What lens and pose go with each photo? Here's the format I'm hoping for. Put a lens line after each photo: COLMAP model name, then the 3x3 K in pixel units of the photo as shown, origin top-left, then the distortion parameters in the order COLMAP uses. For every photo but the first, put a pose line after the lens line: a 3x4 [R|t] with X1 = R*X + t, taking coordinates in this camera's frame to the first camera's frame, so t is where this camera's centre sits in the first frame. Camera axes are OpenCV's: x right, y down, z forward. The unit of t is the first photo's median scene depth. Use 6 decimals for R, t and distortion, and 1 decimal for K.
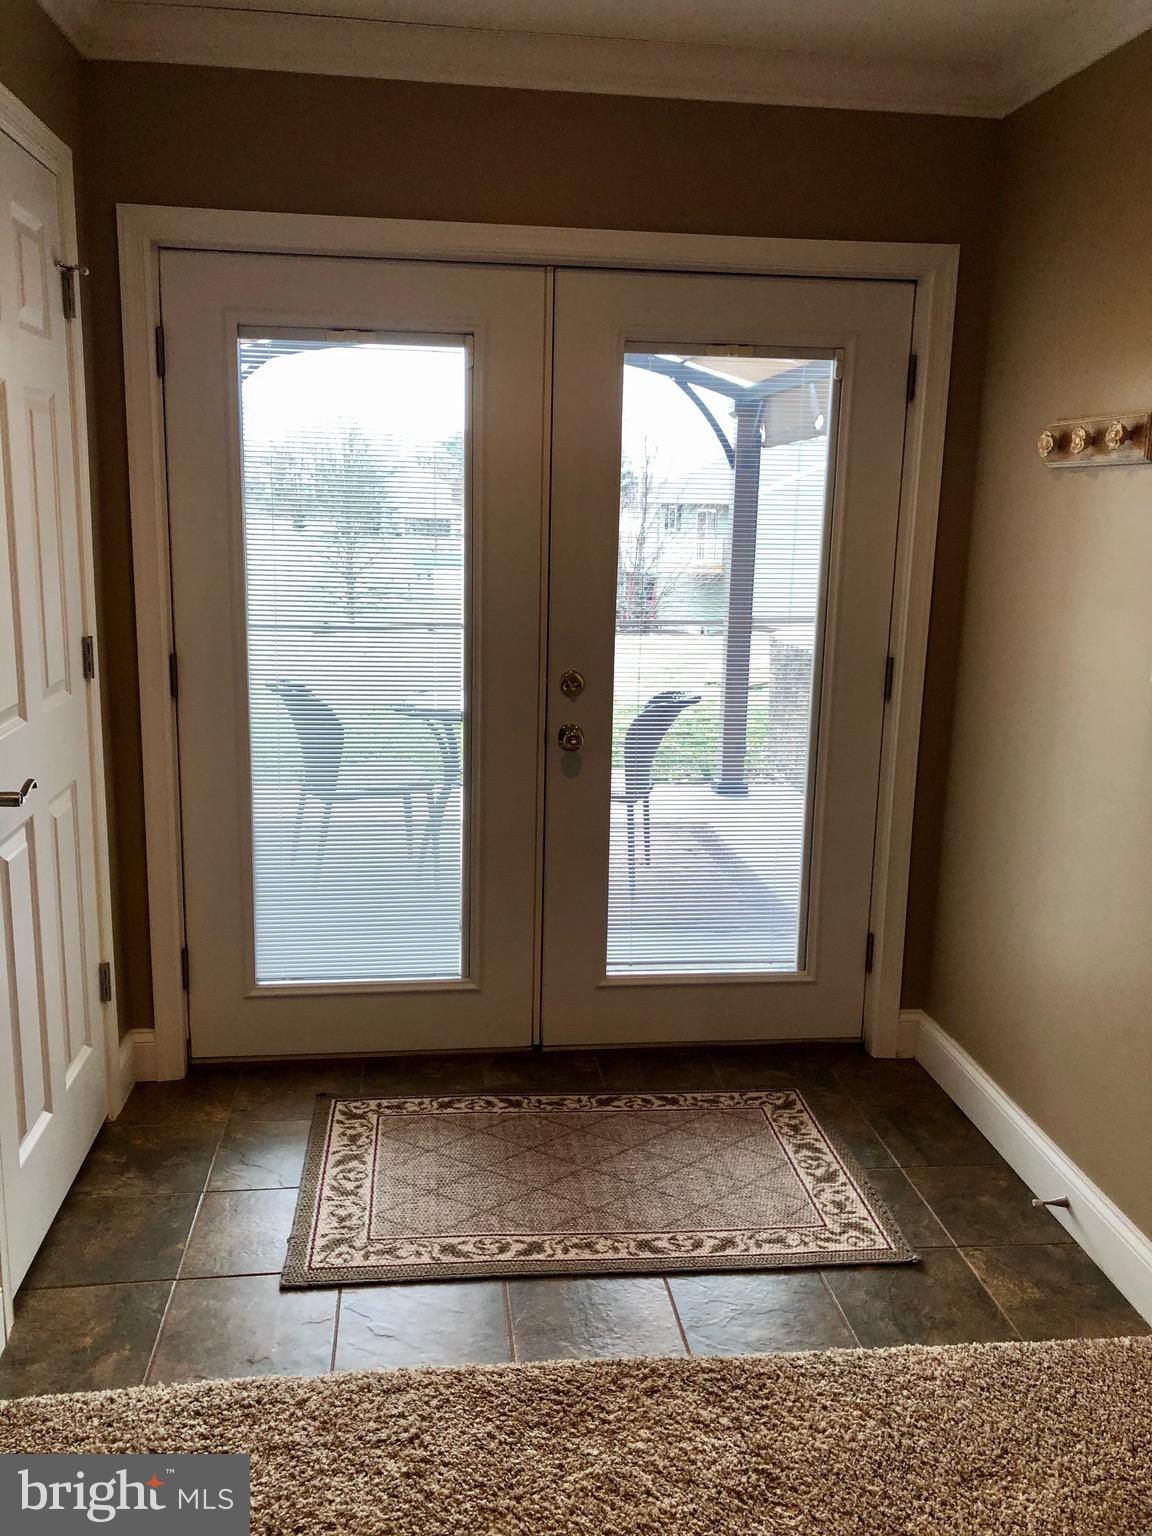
lens RADIAL K [[1259.9, 0, 570.3], [0, 1259.9, 732.9], [0, 0, 1]] dist [0.069296, -0.080480]
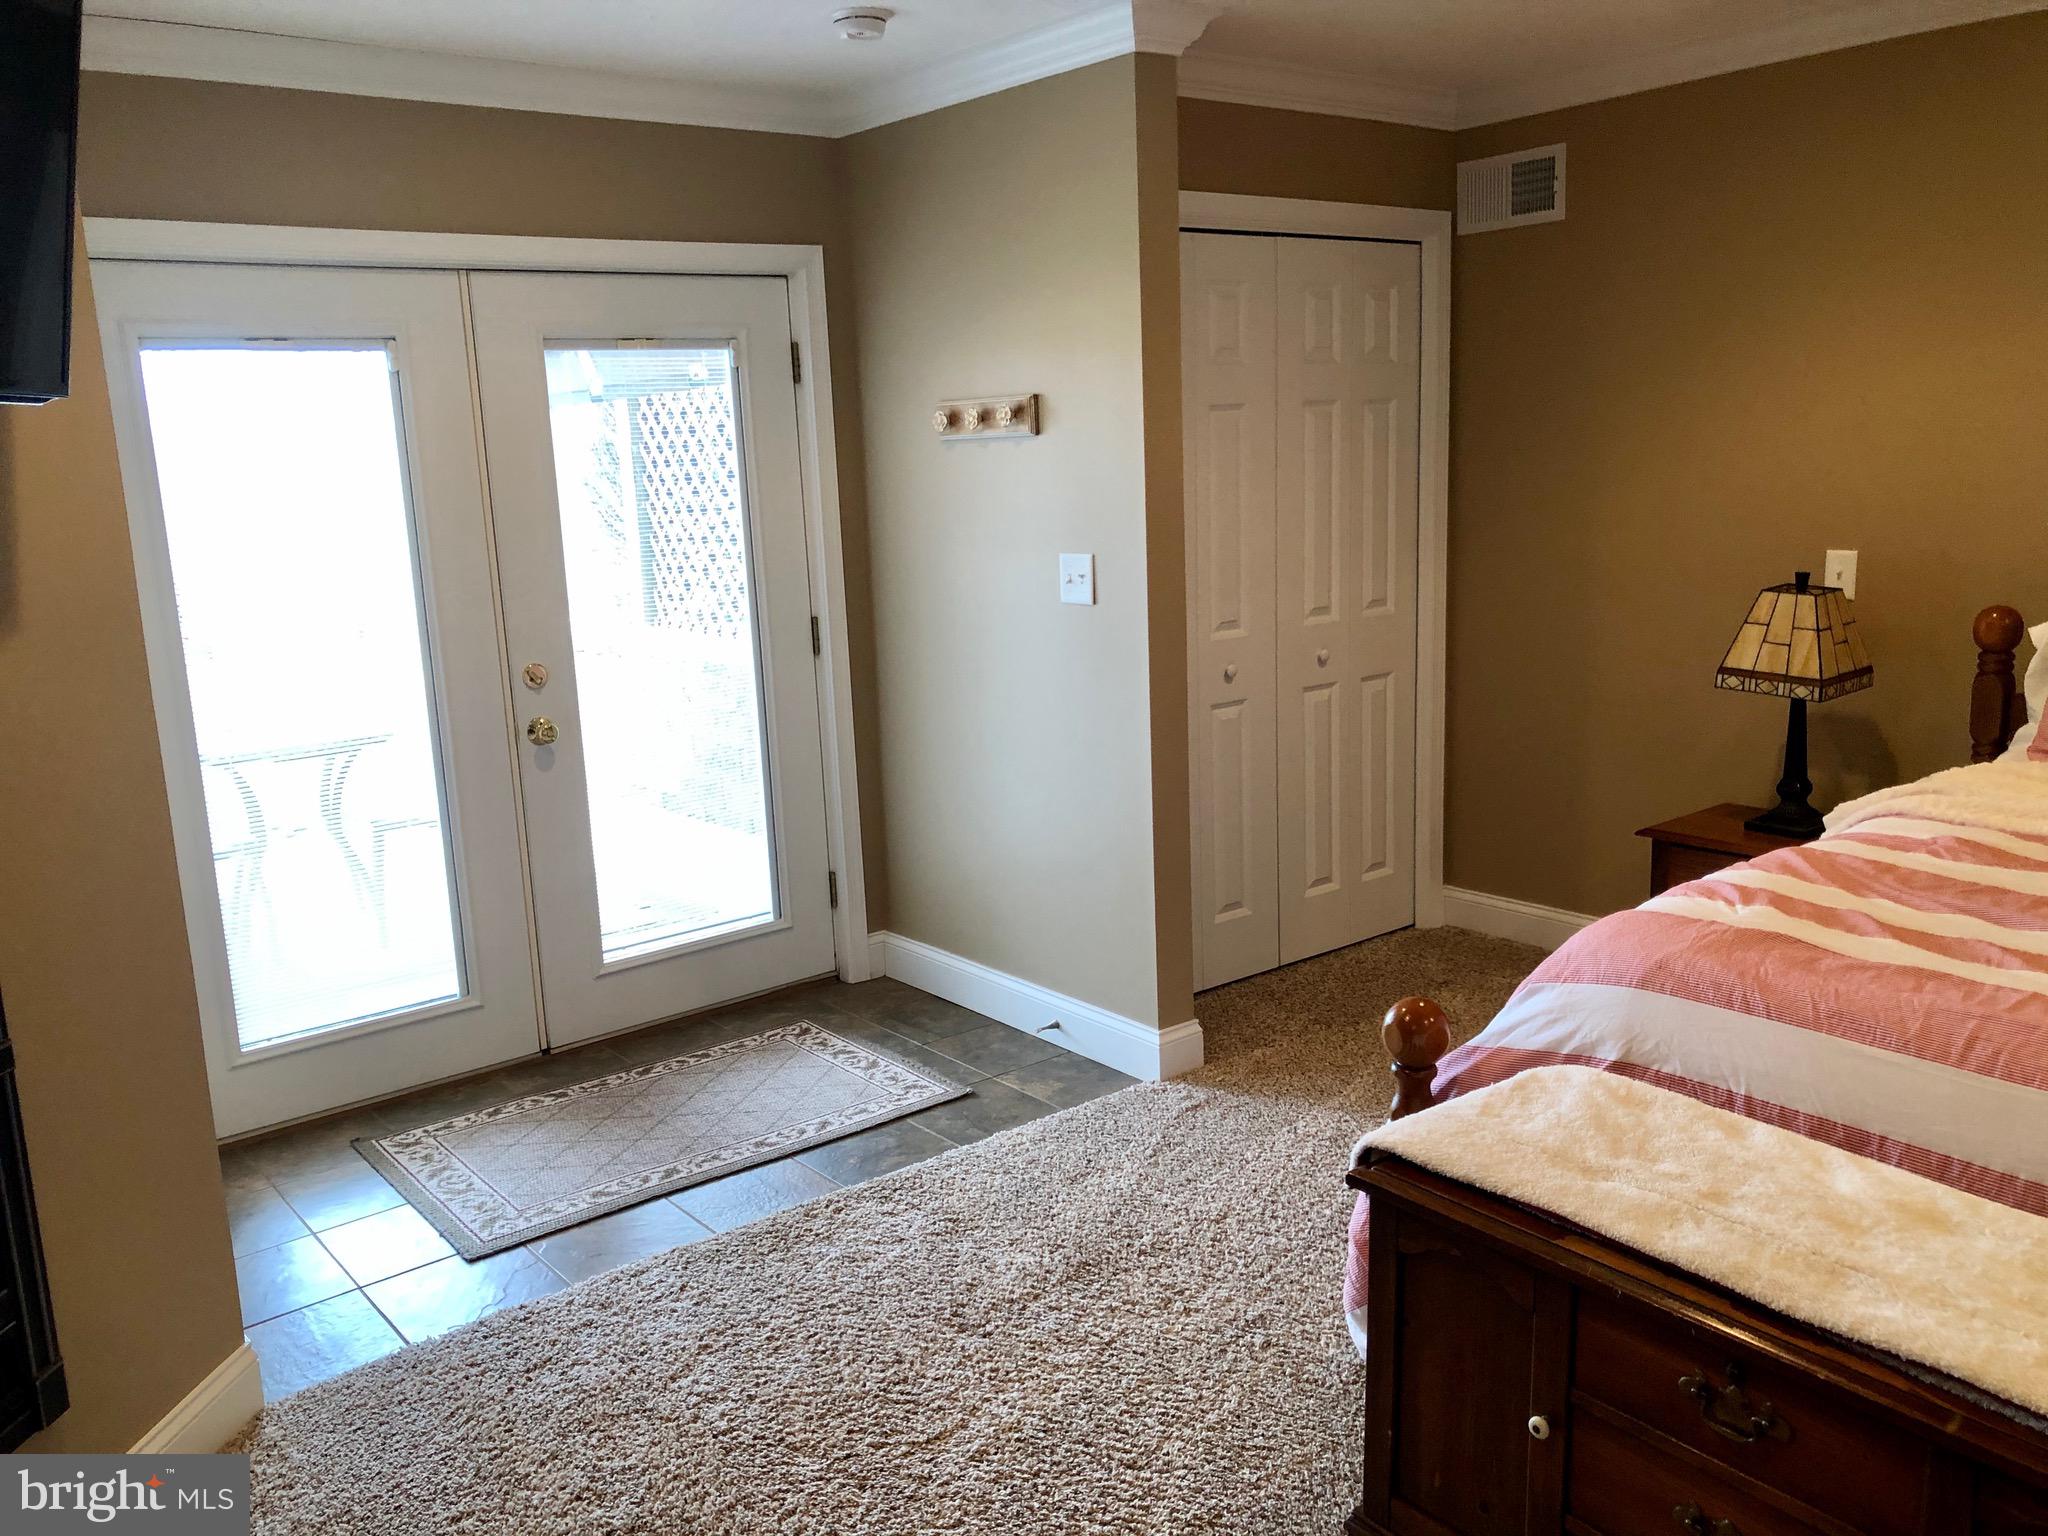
lens RADIAL K [[1655.6, 0, 1024.0], [0, 1655.6, 768.0], [0, 0, 1]] dist [-0.024525, 0.060228]
pose [[0.845299, -0.162385, 0.509020, -0.362091], [0.157568, 0.986090, 0.052914, 0.023865], [-0.510532, 0.035477, 0.859127, -0.332684]]
